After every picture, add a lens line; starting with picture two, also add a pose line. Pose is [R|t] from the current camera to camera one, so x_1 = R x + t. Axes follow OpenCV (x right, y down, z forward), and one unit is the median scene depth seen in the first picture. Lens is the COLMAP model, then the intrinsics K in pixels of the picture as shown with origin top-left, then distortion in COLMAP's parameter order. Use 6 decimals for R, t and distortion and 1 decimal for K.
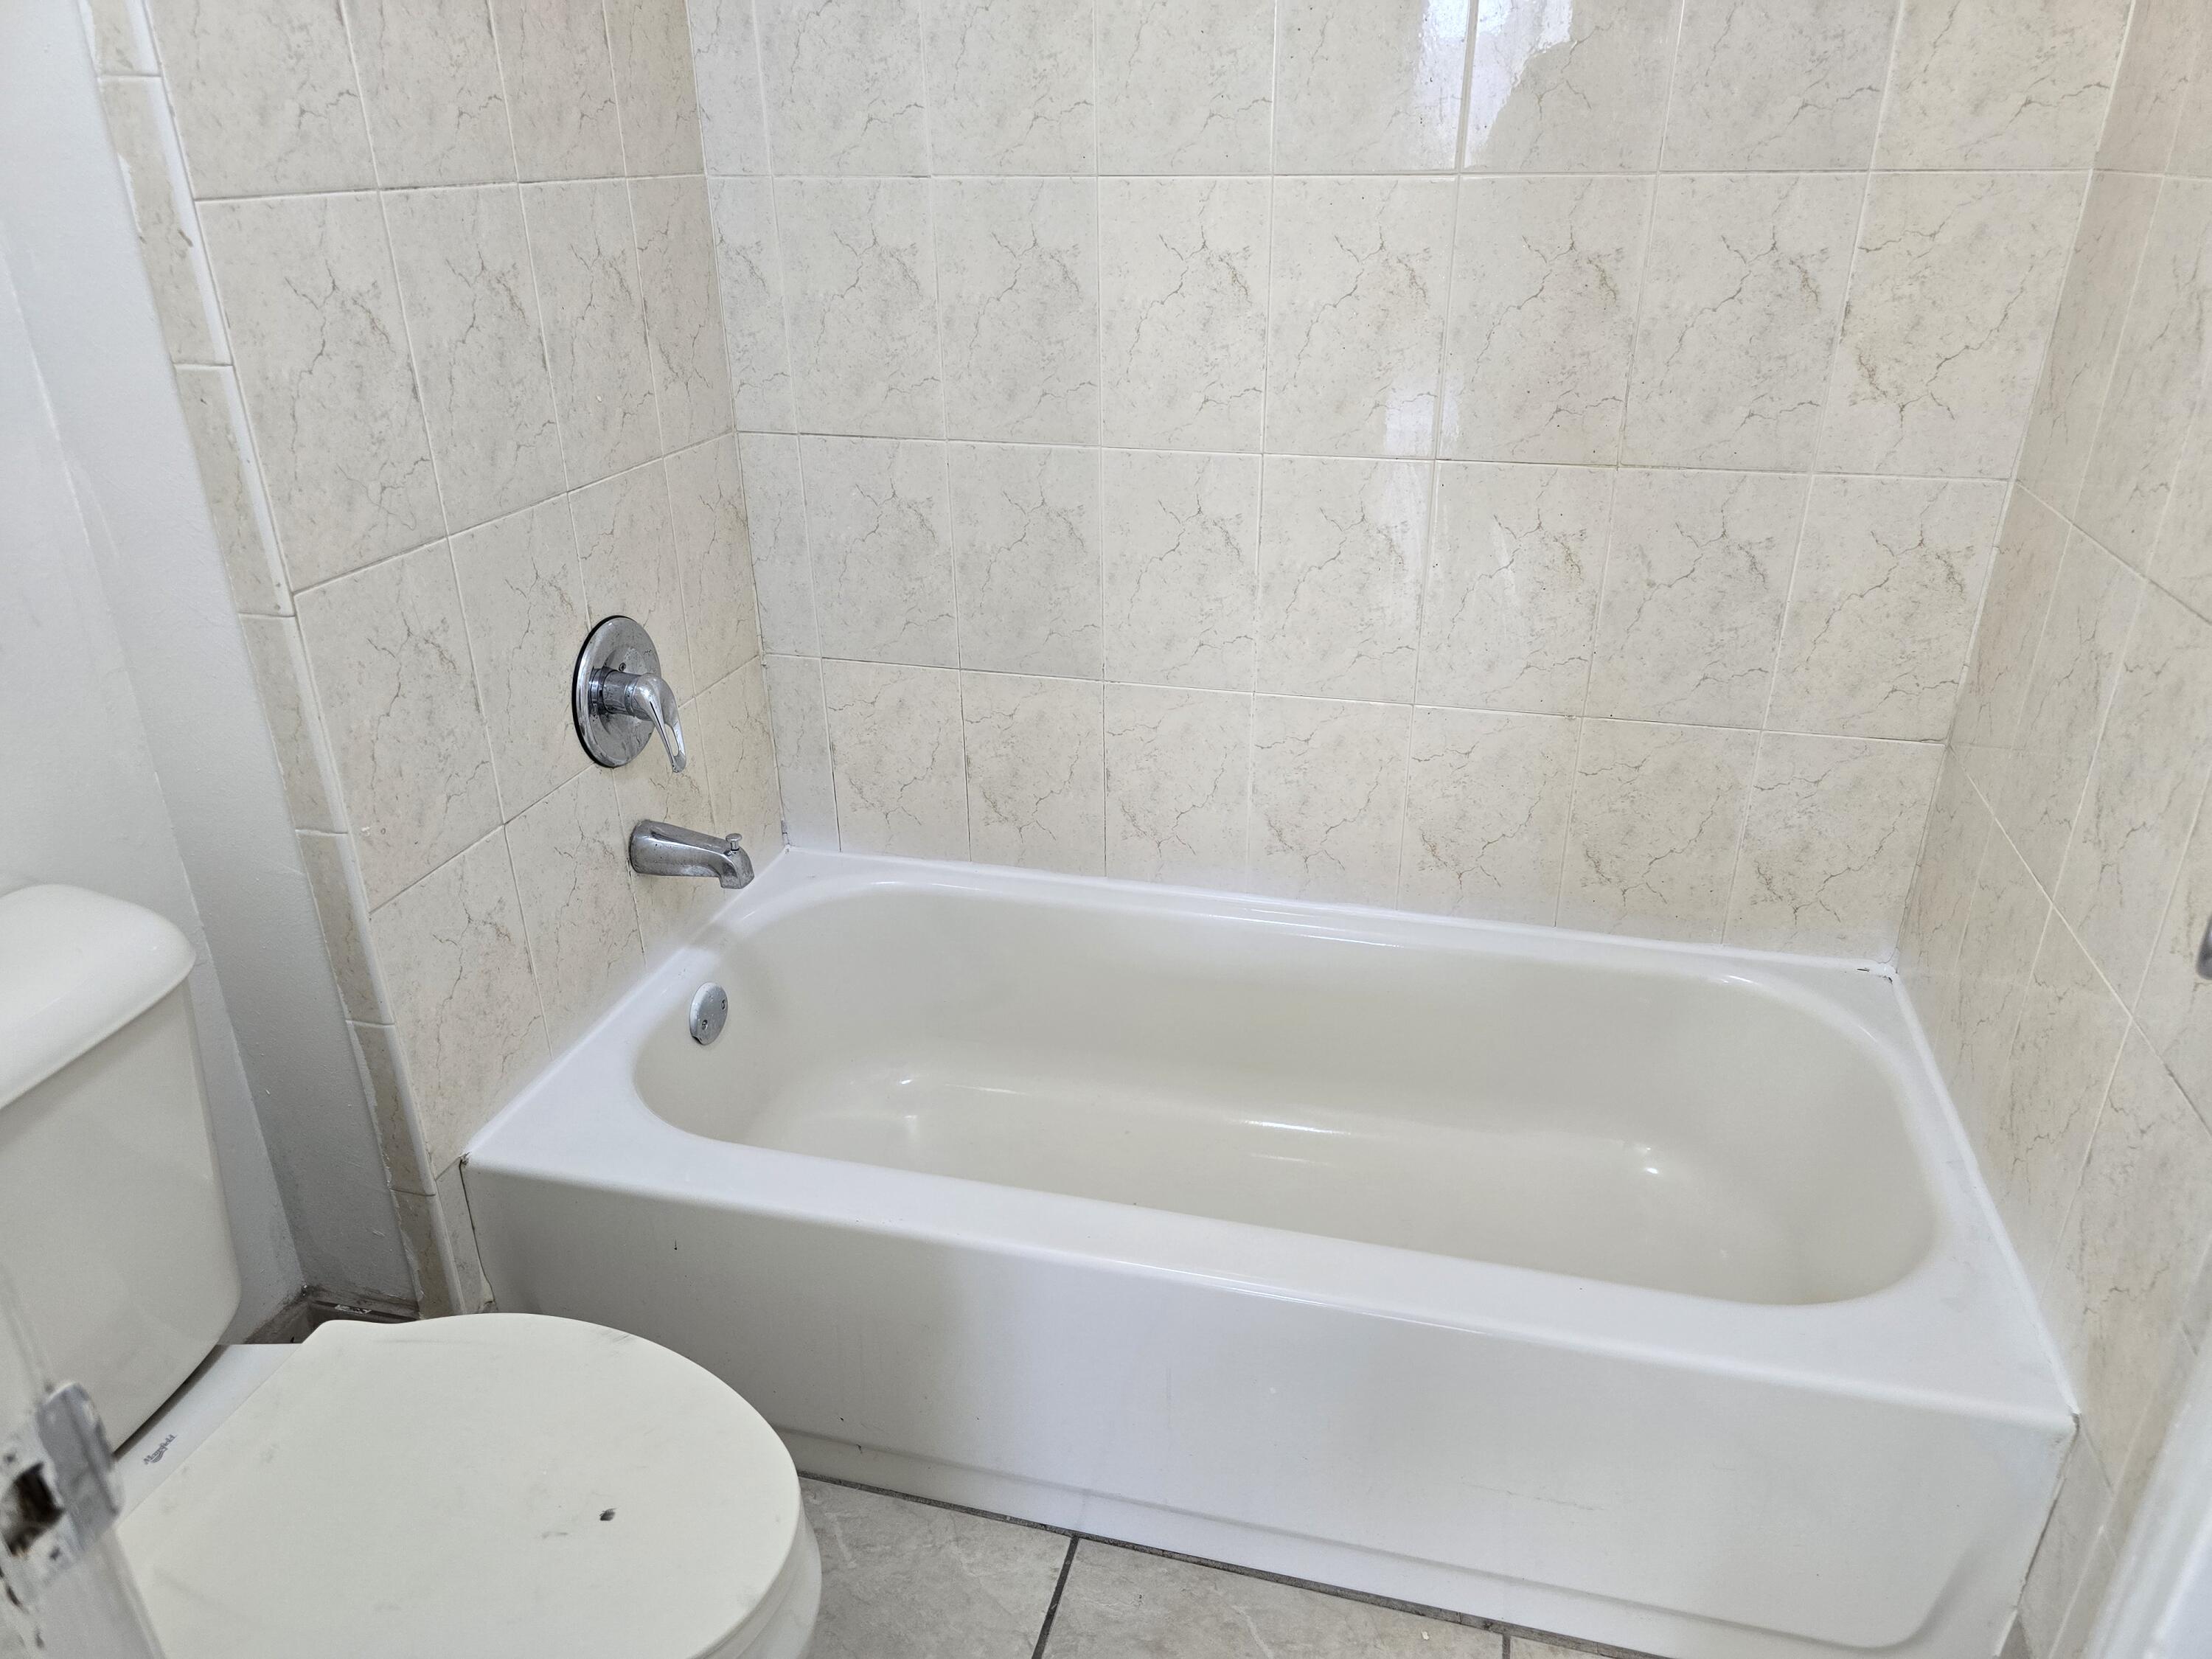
lens RADIAL K [[1492.4, 0, 1106.5], [0, 1492.4, 821.0], [0, 0, 1]] dist [0.066177, -0.060310]
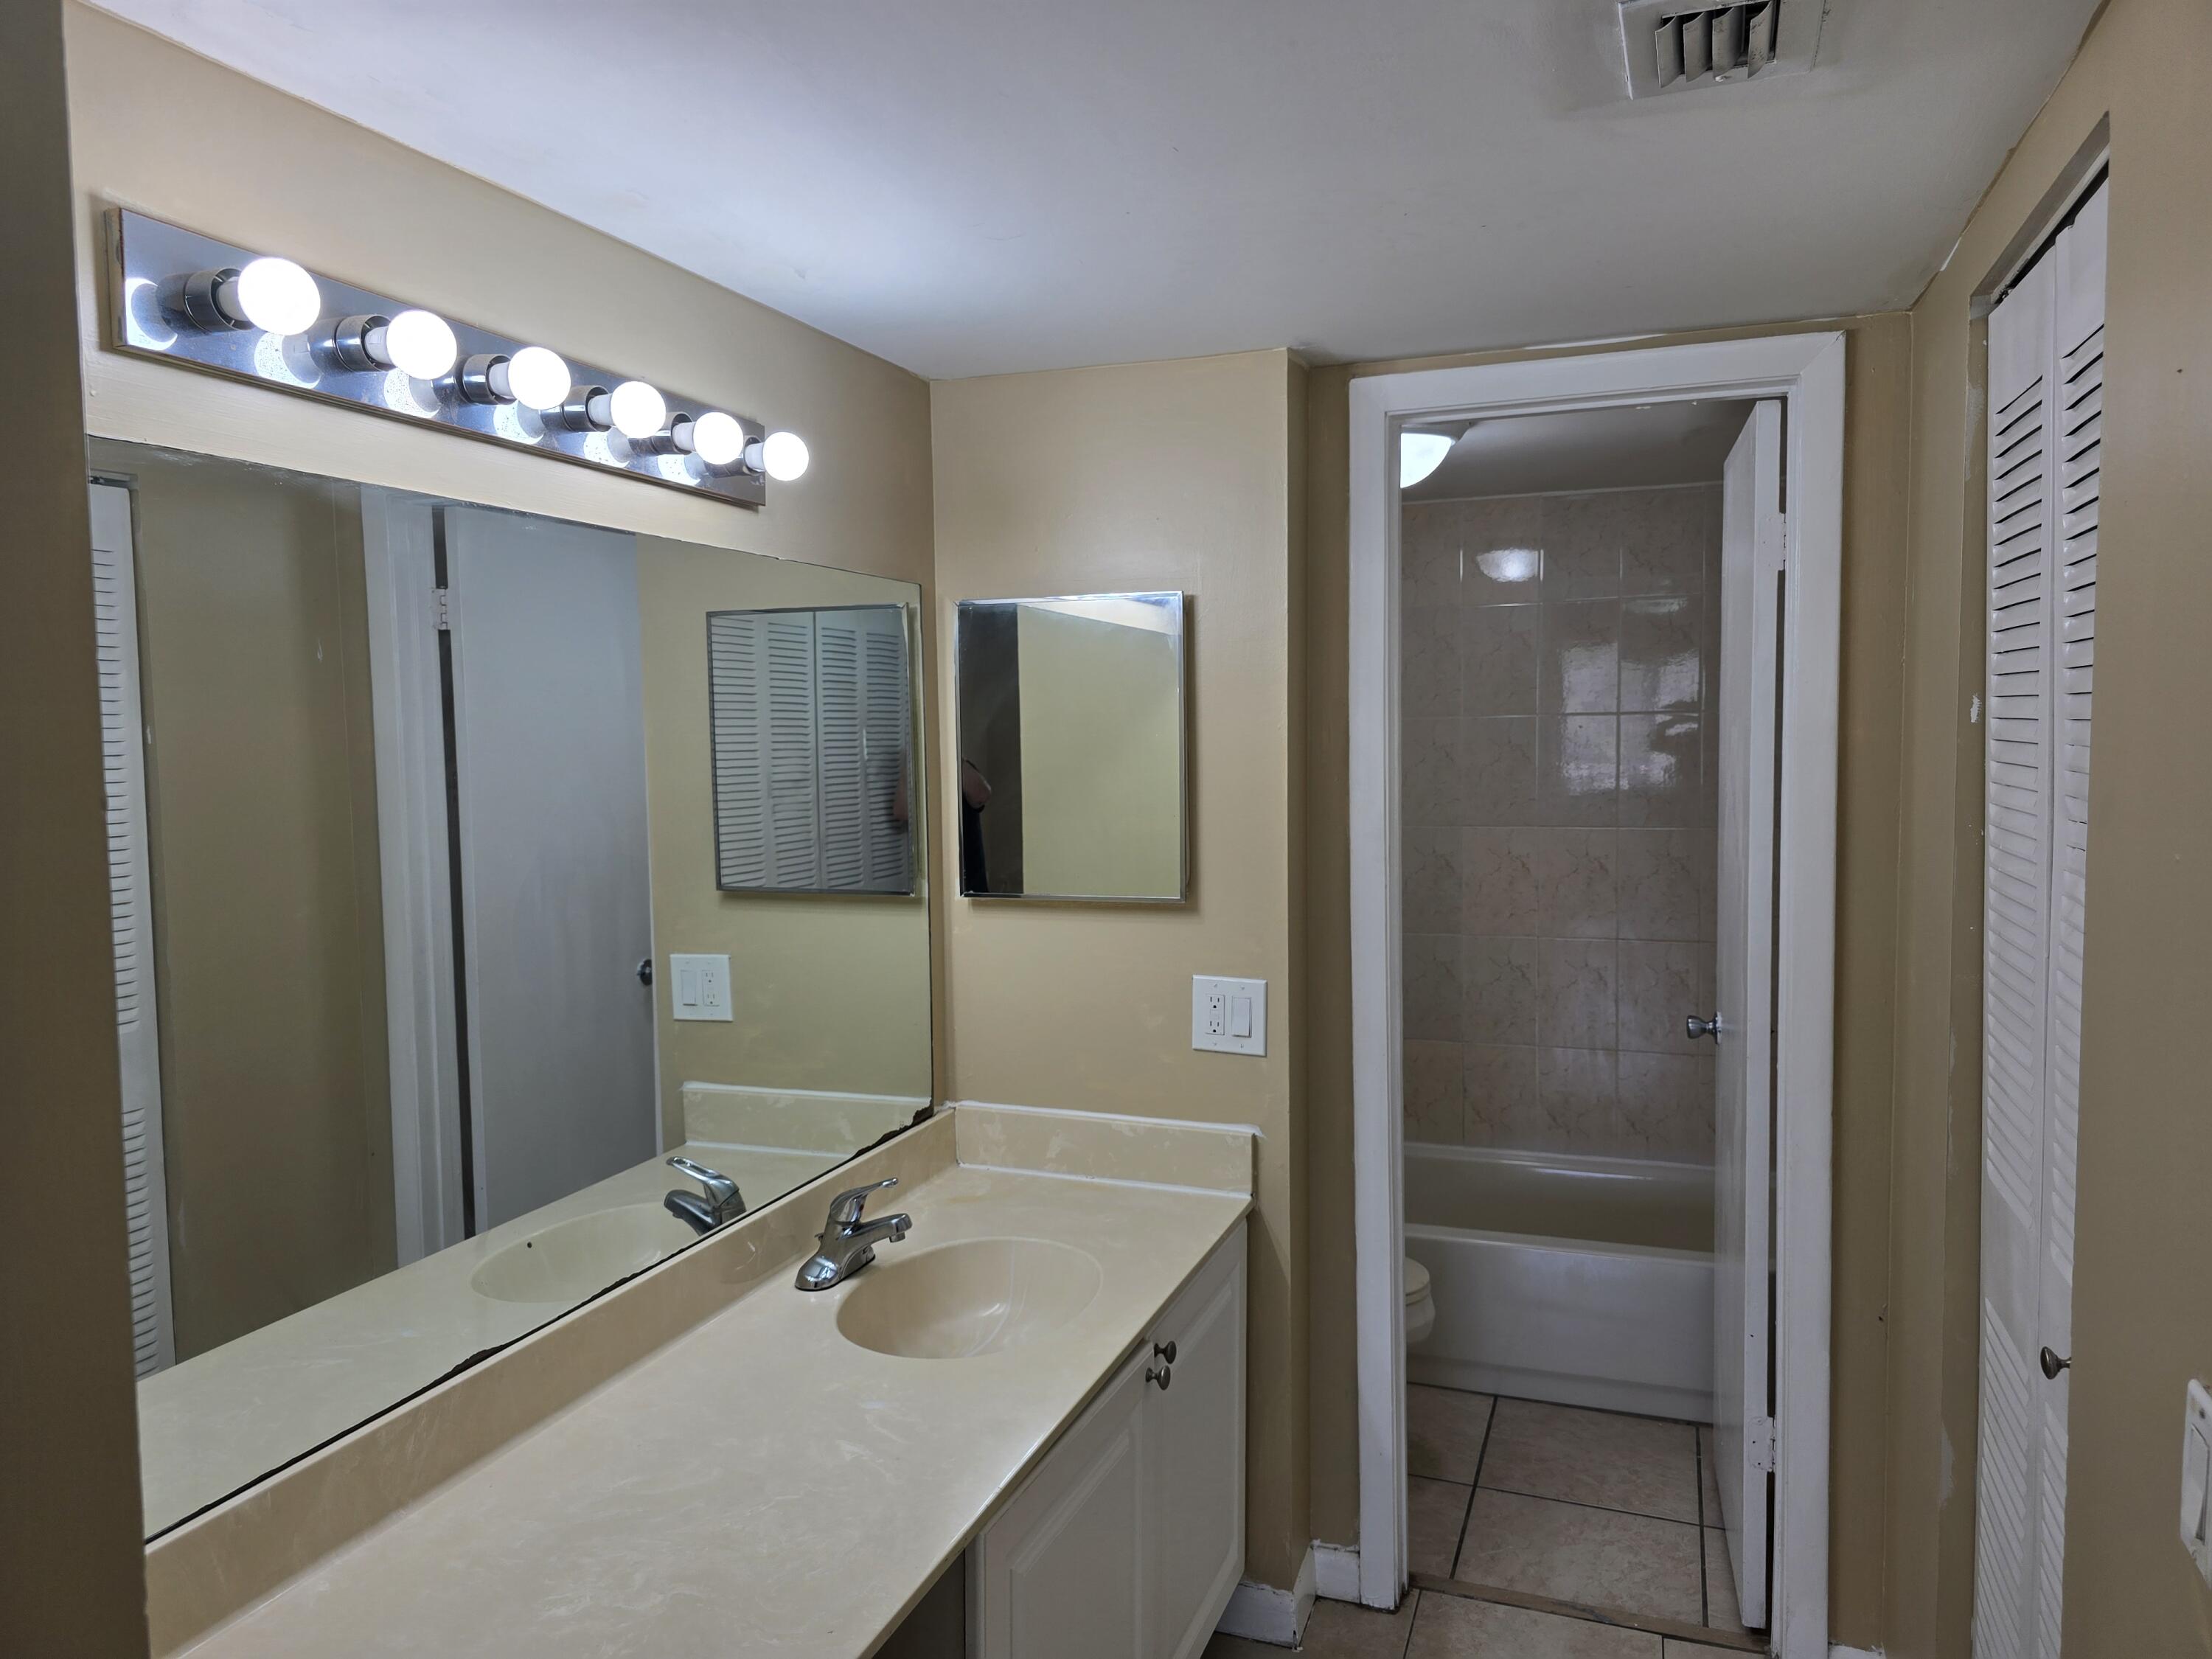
lens RADIAL K [[1492.4, 0, 1099.4], [0, 1492.4, 835.5], [0, 0, 1]] dist [0.066177, -0.060310]
pose [[0.994205, -0.002964, -0.107456, -0.309074], [-0.034710, 0.937225, -0.346993, 0.418627], [0.101739, 0.348712, 0.931692, -1.226735]]
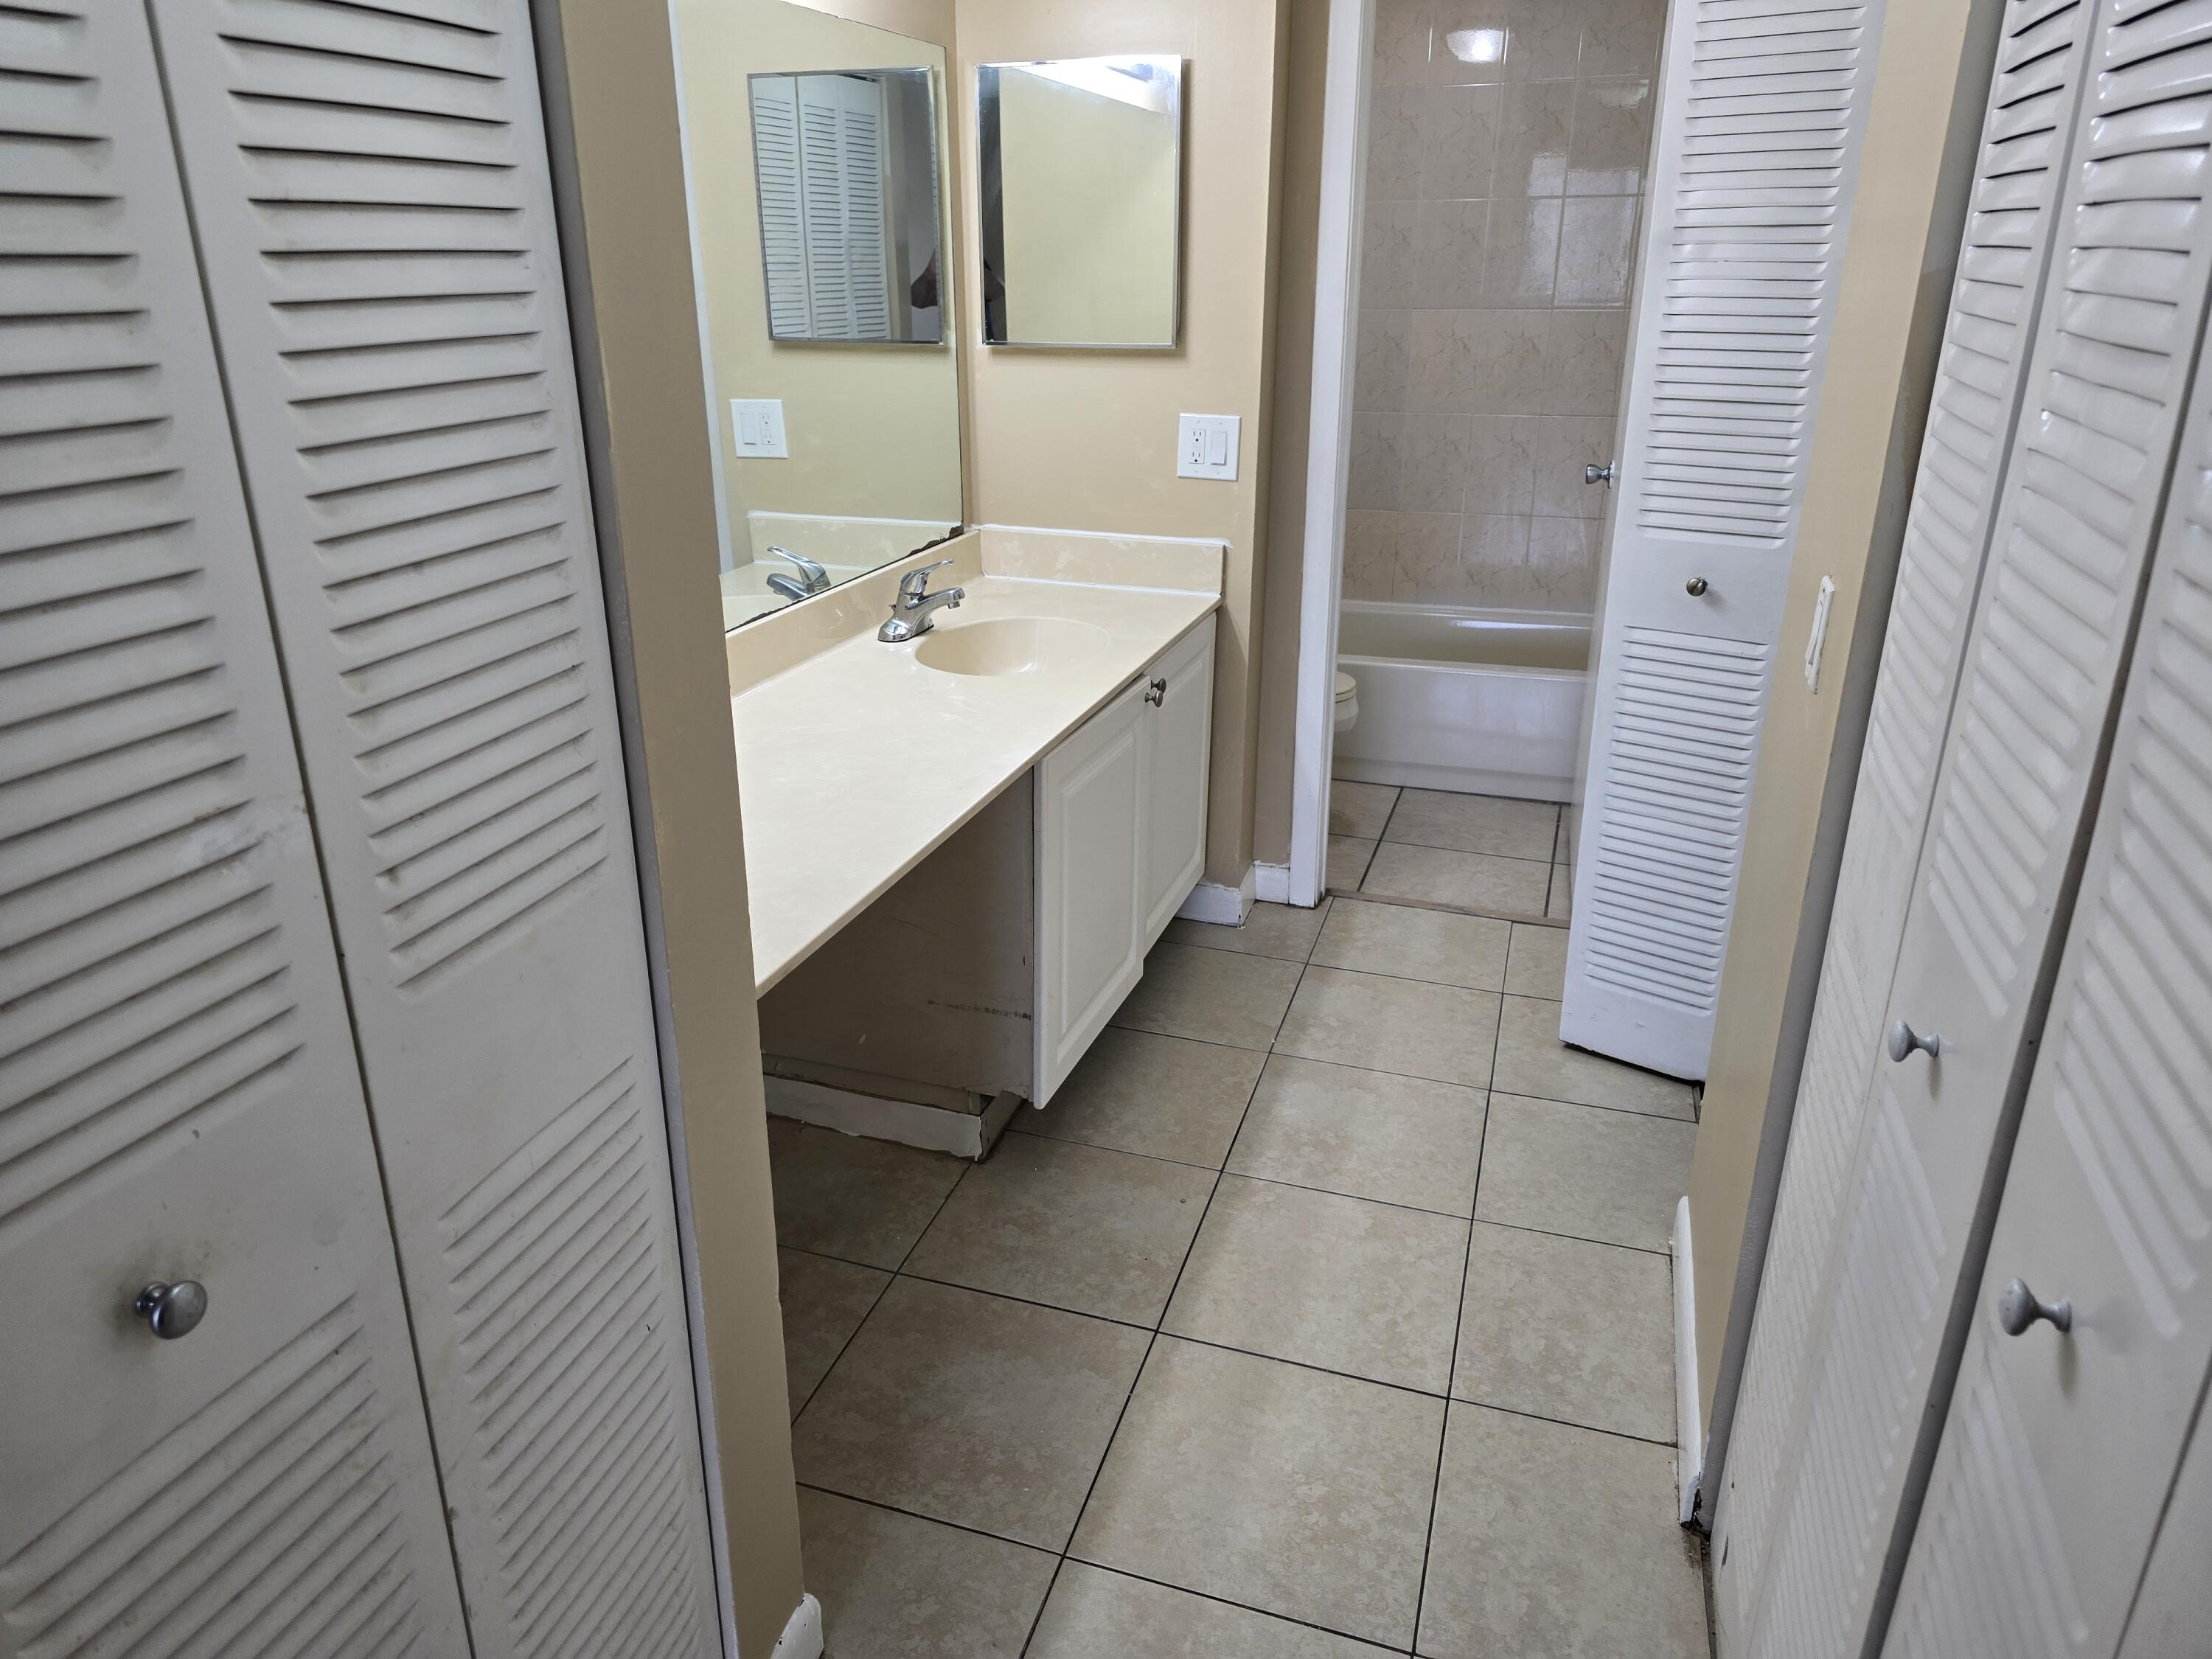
lens RADIAL K [[1492.4, 0, 1076.1], [0, 1492.4, 800.2], [0, 0, 1]] dist [0.066177, -0.060310]
pose [[0.996526, 0.028186, -0.078370, -0.343337], [-0.034036, 0.996652, -0.074335, 0.615091], [0.076012, 0.076744, 0.994149, -1.522824]]
